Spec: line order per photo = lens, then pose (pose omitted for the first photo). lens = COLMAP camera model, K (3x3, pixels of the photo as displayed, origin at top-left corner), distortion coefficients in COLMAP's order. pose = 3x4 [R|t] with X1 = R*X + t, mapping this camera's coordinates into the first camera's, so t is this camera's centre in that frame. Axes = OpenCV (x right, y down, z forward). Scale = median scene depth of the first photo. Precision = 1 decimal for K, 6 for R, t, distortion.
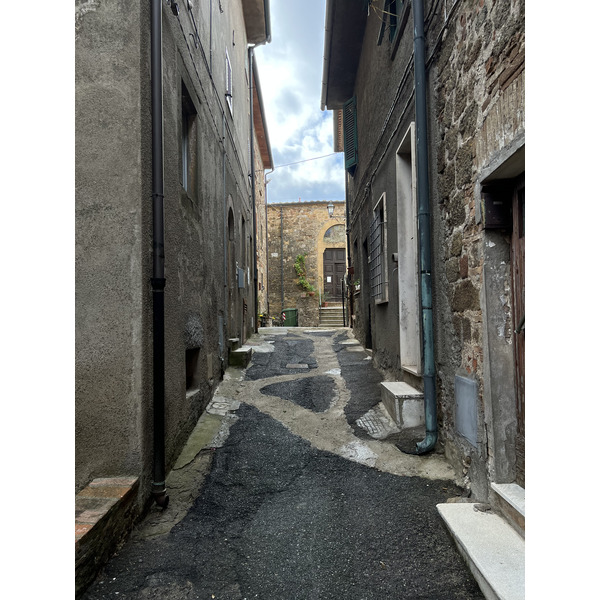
lens RADIAL K [[445.3, 0, 298.9], [0, 445.3, 301.1], [0, 0, 1]] dist [0.043233, -0.015709]
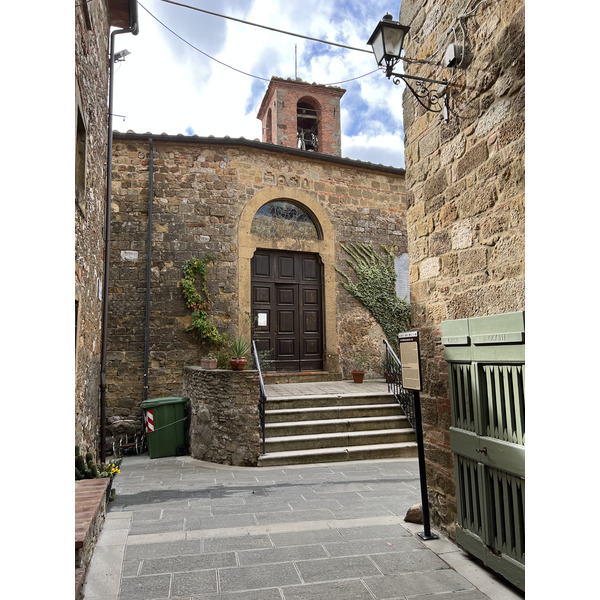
lens RADIAL K [[445.3, 0, 305.7], [0, 445.3, 304.1], [0, 0, 1]] dist [0.043233, -0.015709]
pose [[0.952135, 0.035789, 0.303576, -0.024274], [-0.012690, 0.996894, -0.077726, -0.030572], [-0.305414, 0.070153, 0.949632, 0.573422]]
